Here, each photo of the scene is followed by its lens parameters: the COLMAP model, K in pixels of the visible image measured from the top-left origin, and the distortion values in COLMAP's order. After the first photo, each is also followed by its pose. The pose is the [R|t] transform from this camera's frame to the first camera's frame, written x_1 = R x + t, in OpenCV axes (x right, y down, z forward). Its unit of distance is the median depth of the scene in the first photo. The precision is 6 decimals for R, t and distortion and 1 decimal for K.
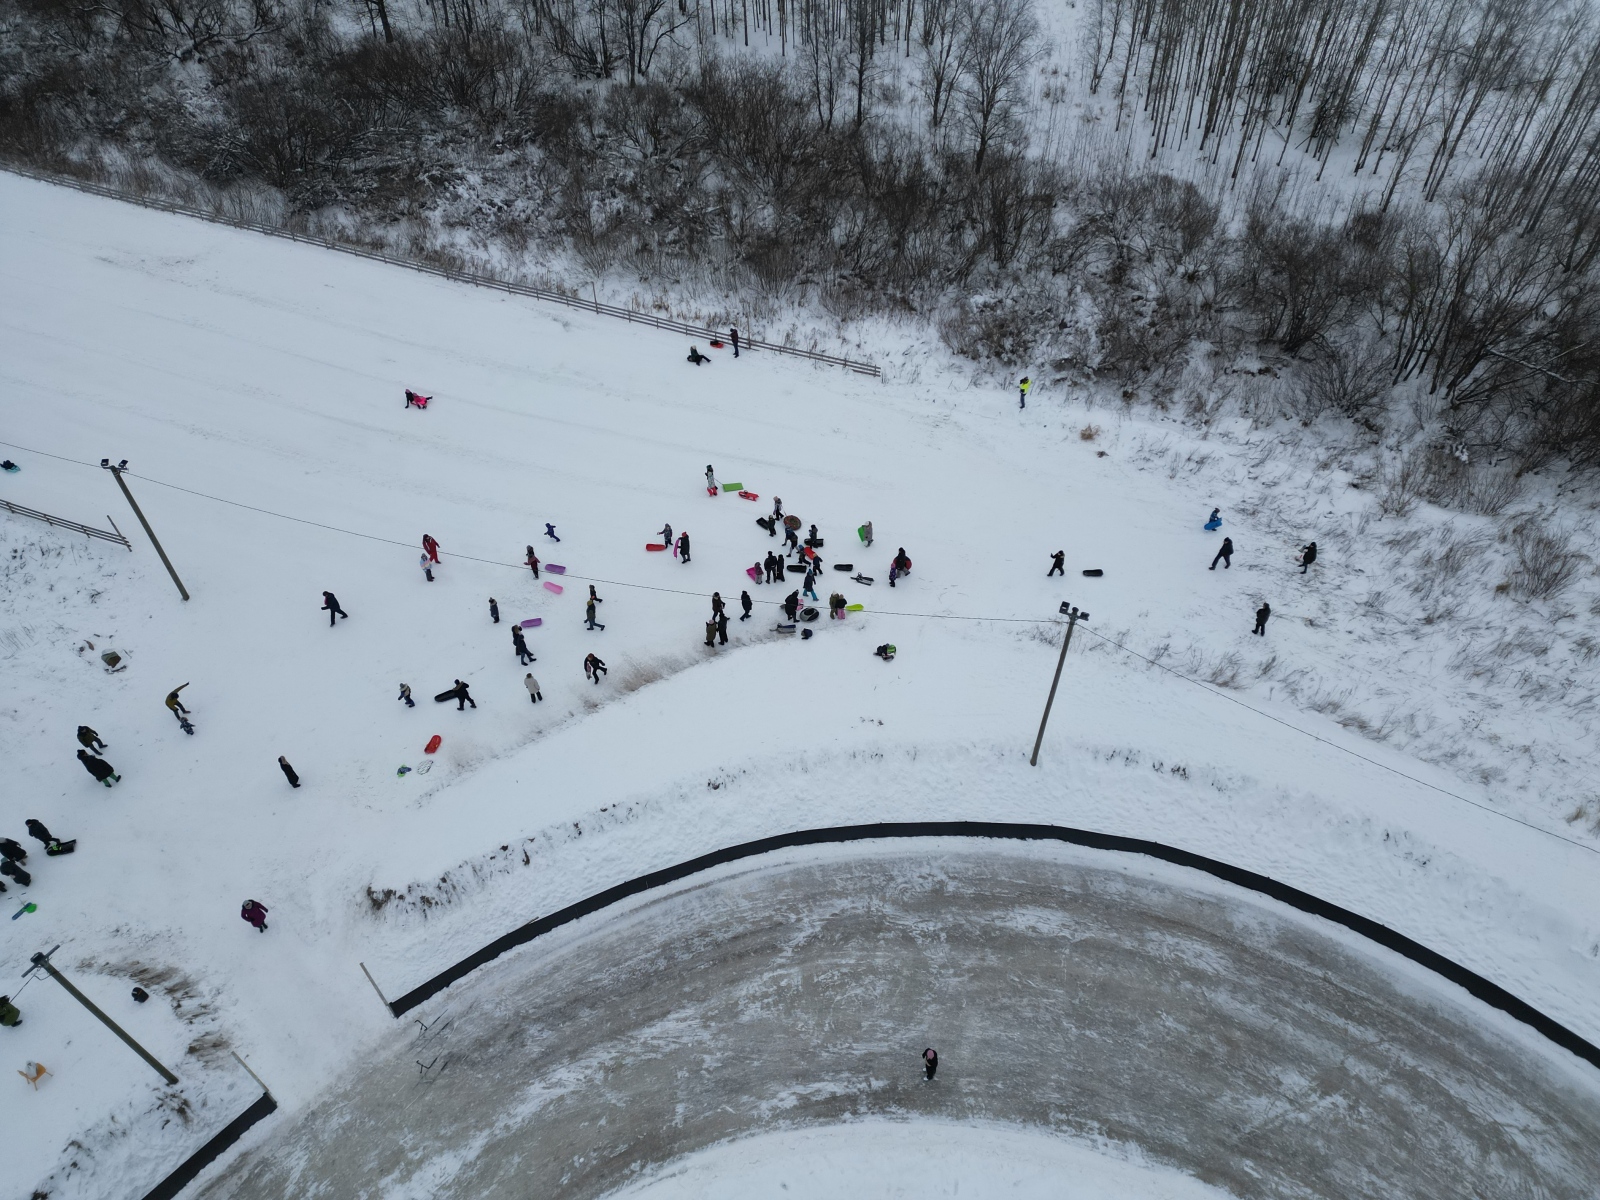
lens RADIAL K [[1110.9, 0, 804.0], [0, 1110.9, 600.5], [0, 0, 1]] dist [0.093987, -0.087860]
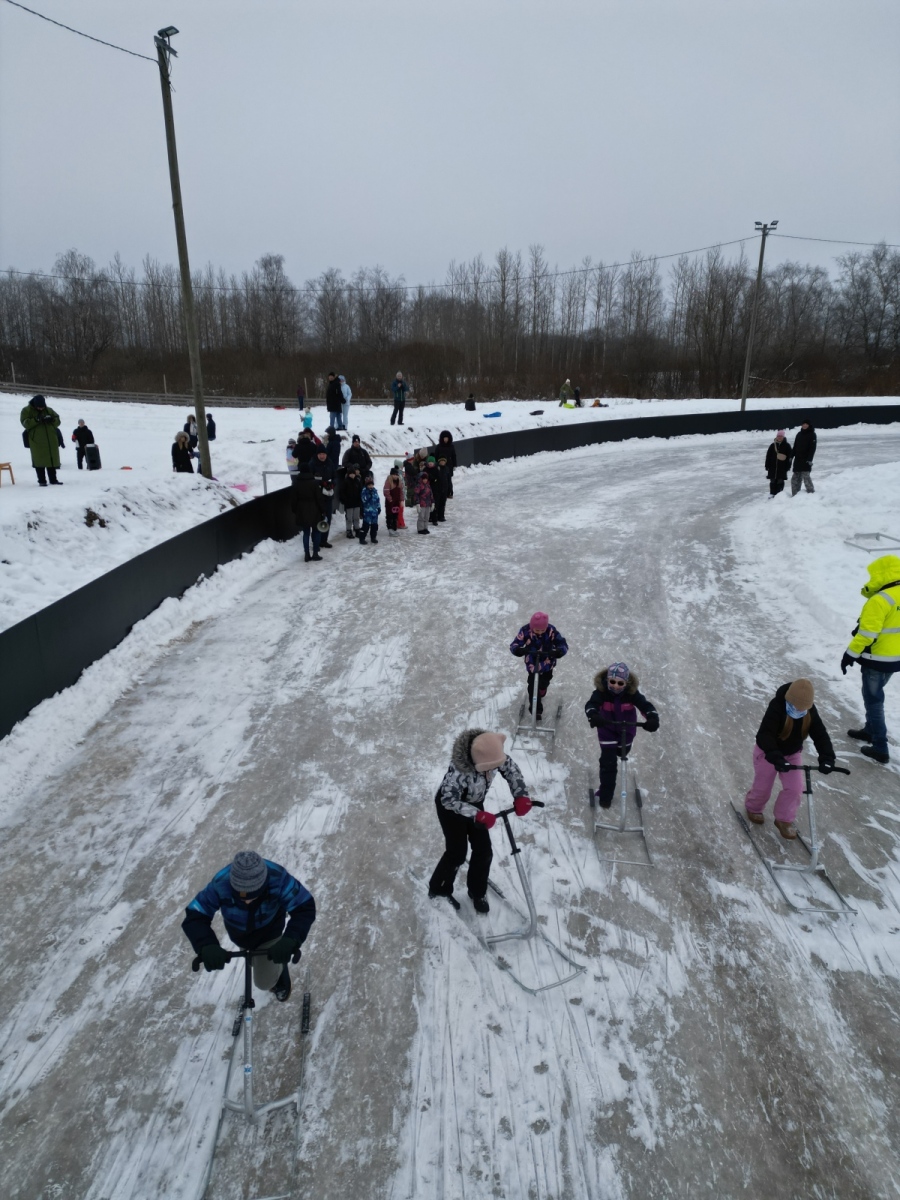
lens RADIAL K [[828.7, 0, 450.0], [0, 828.7, 600.0], [0, 0, 1]] dist [0.100231, -0.098720]
pose [[0.887197, -0.123068, 0.444674, -0.592630], [0.324292, 0.851887, -0.411246, 0.672243], [-0.328201, 0.509060, 0.795702, 0.513006]]
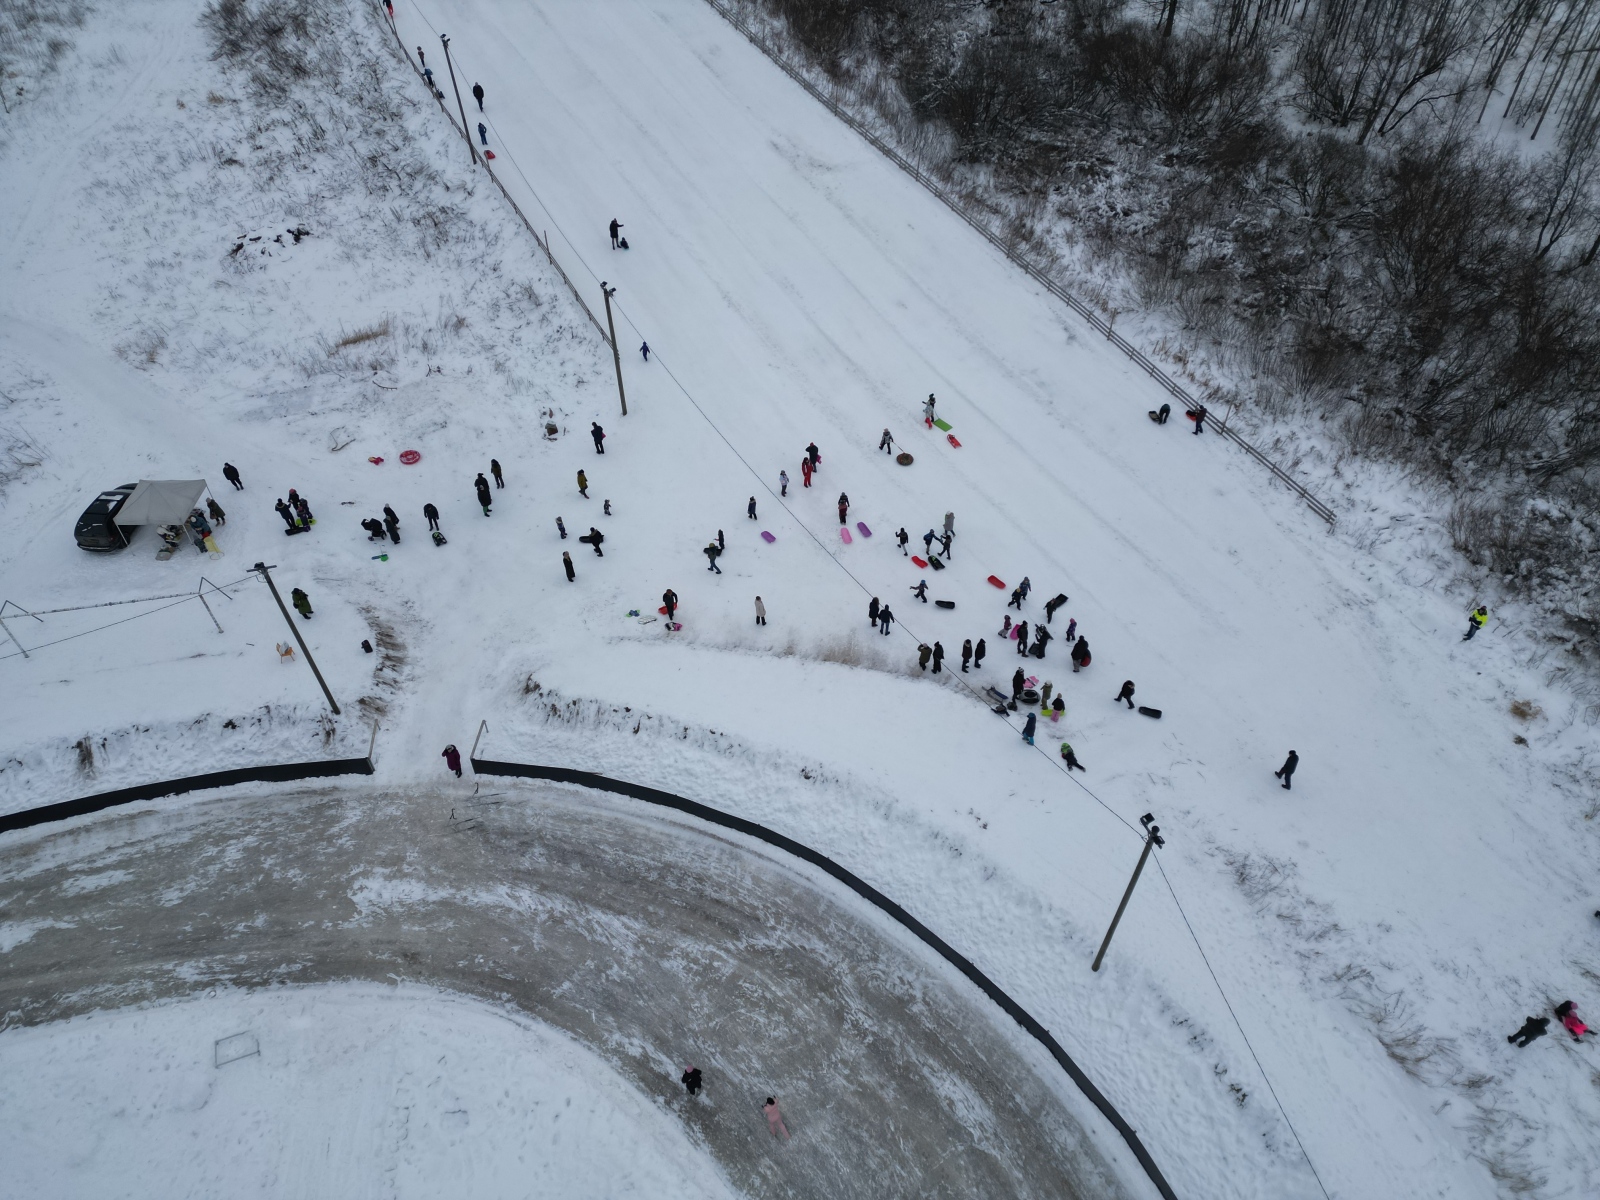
lens RADIAL K [[1105.0, 0, 803.1], [0, 1105.0, 600.1], [0, 0, 1]] dist [0.100231, -0.098720]
pose [[0.721556, 0.493582, -0.485523, 0.360085], [-0.490352, 0.859391, 0.144923, -0.127063], [0.488786, 0.133507, 0.862128, 0.114211]]
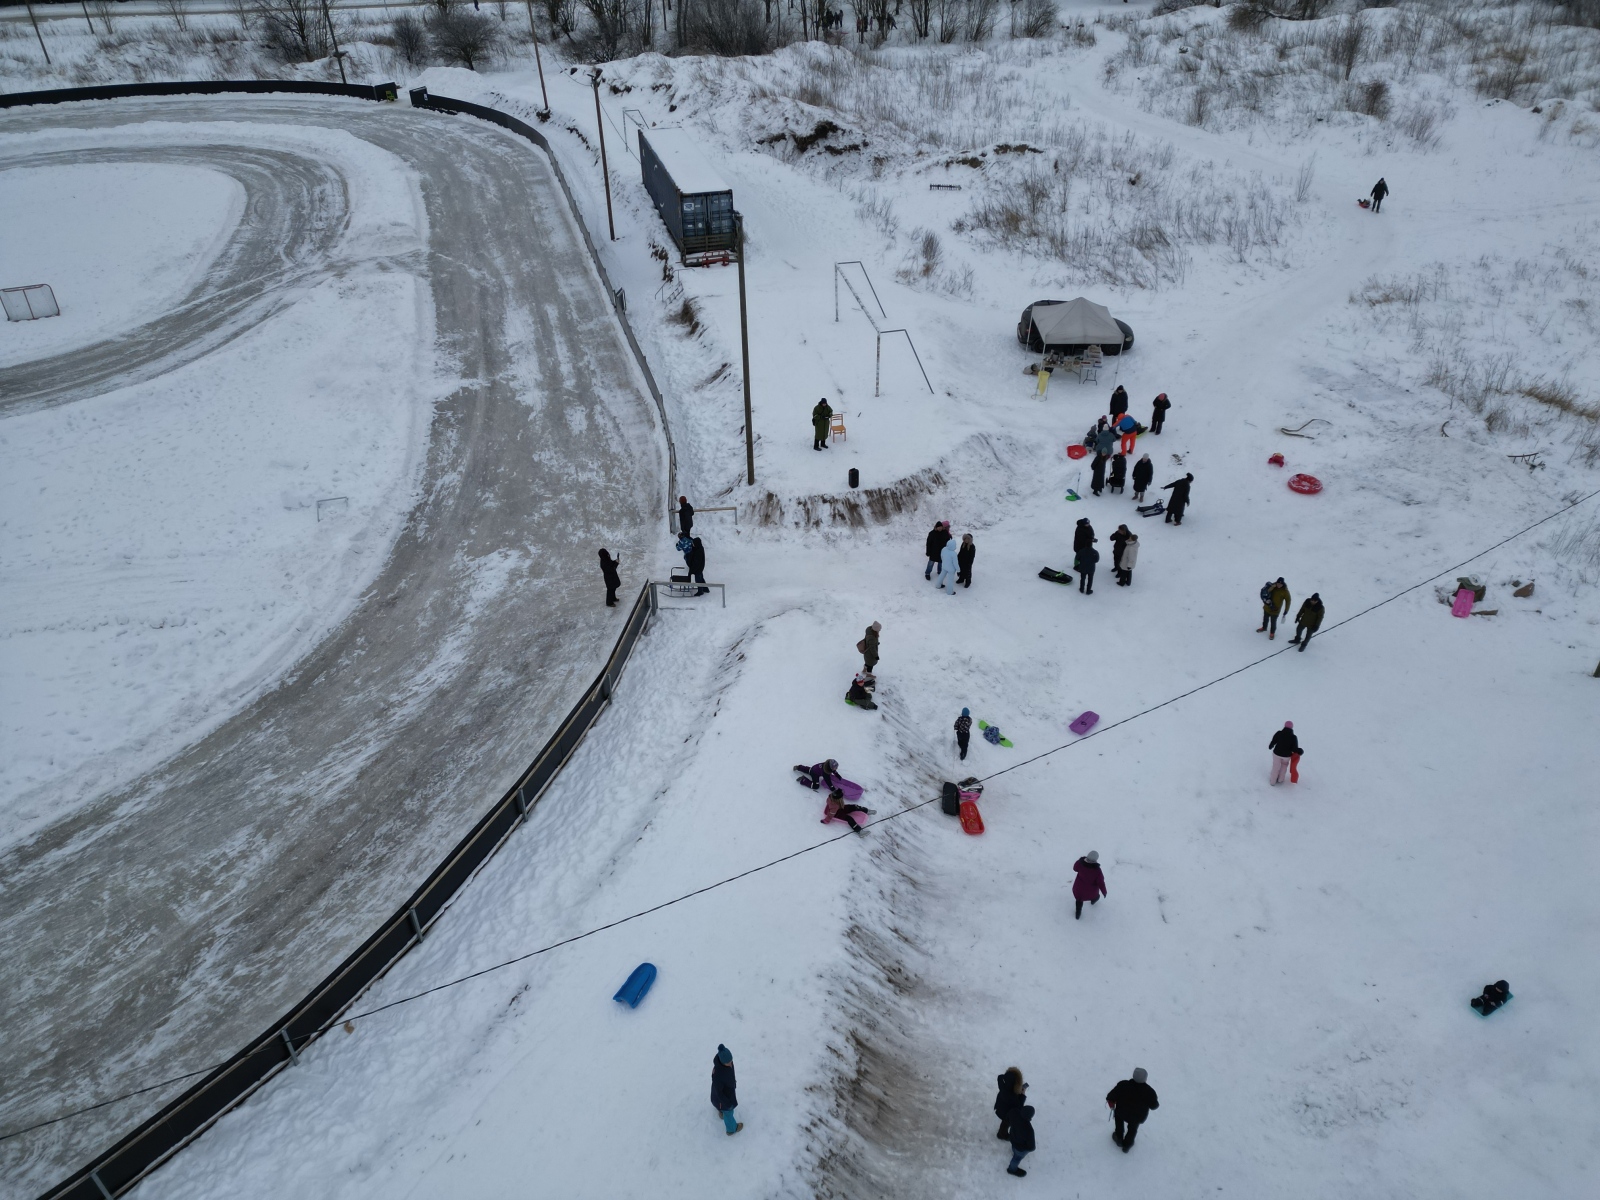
lens RADIAL K [[1110.9, 0, 804.0], [0, 1110.9, 600.5], [0, 0, 1]] dist [0.093987, -0.087860]
pose [[-0.701228, 0.416750, -0.578445, 0.042907], [-0.493565, 0.301707, 0.815700, -0.359388], [0.514464, 0.857492, -0.005872, 1.007809]]
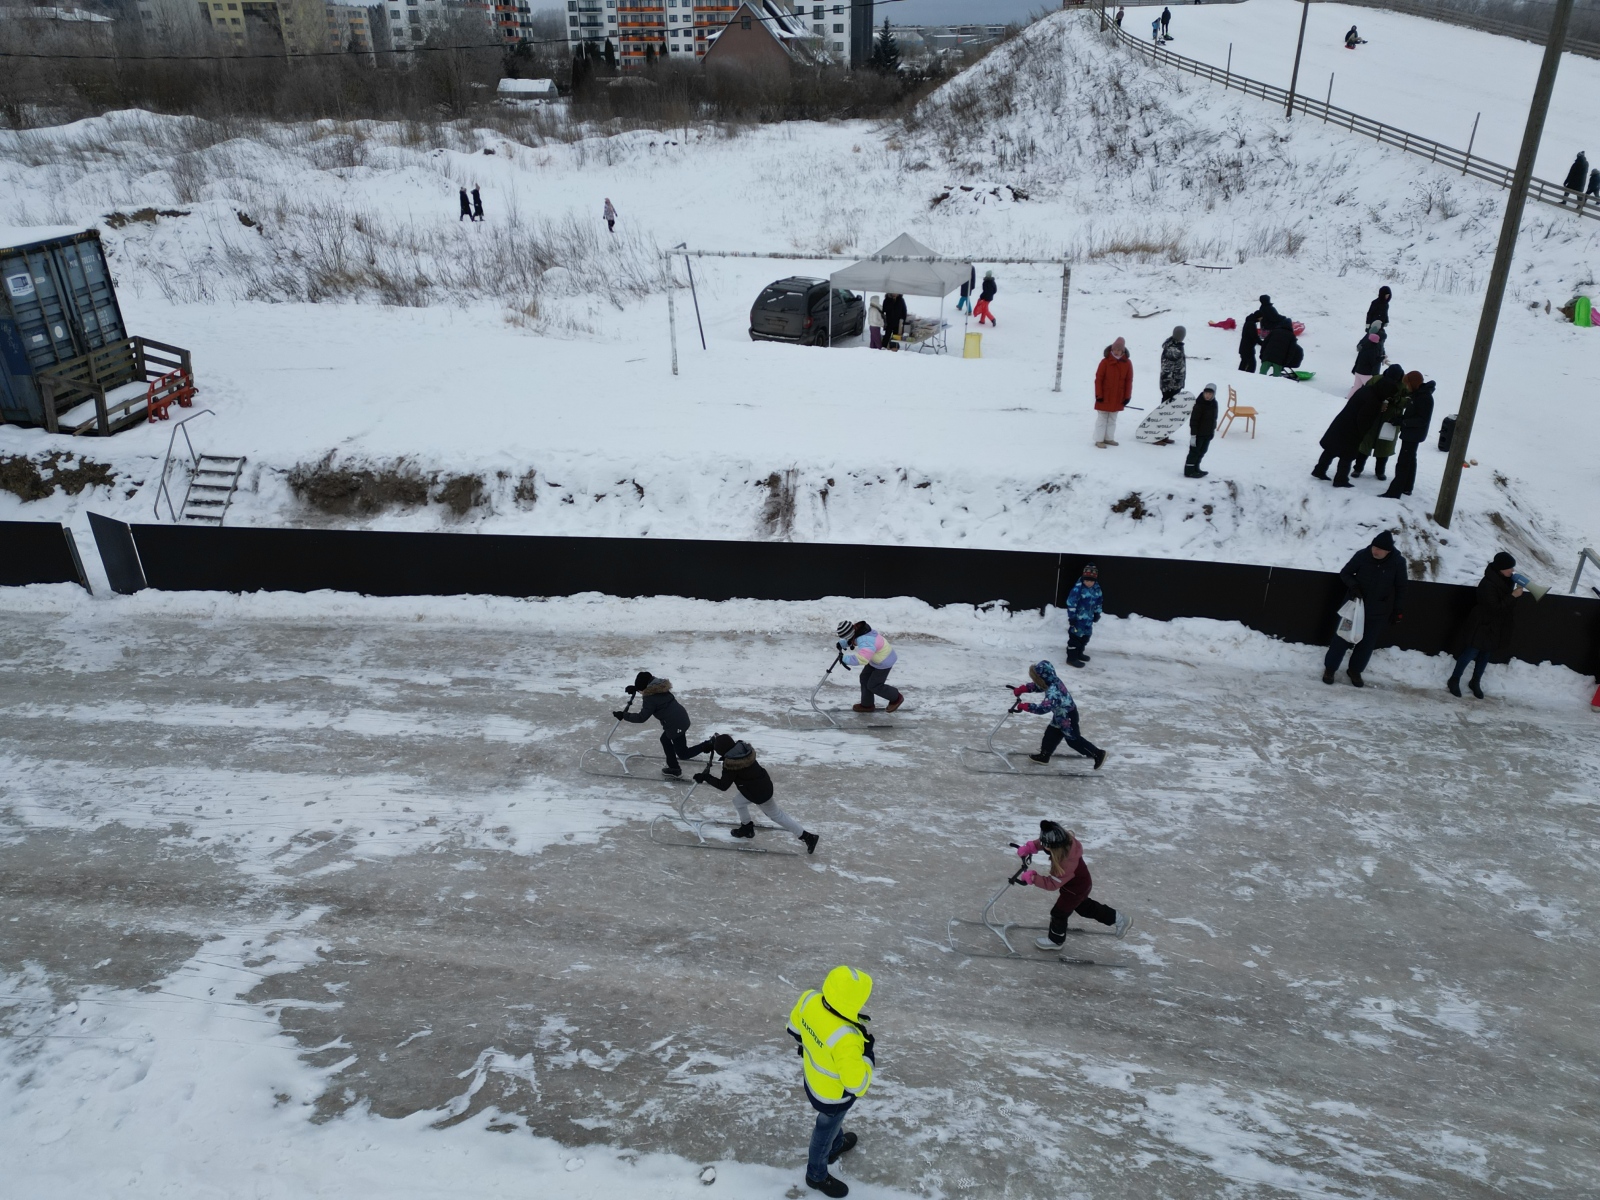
lens RADIAL K [[1105.0, 0, 803.1], [0, 1105.0, 600.1], [0, 0, 1]] dist [0.100231, -0.098720]
pose [[0.414594, 0.407446, -0.813695, -0.250369], [-0.640531, 0.765806, 0.057103, 0.523065], [0.646399, 0.497522, 0.578480, 0.528479]]
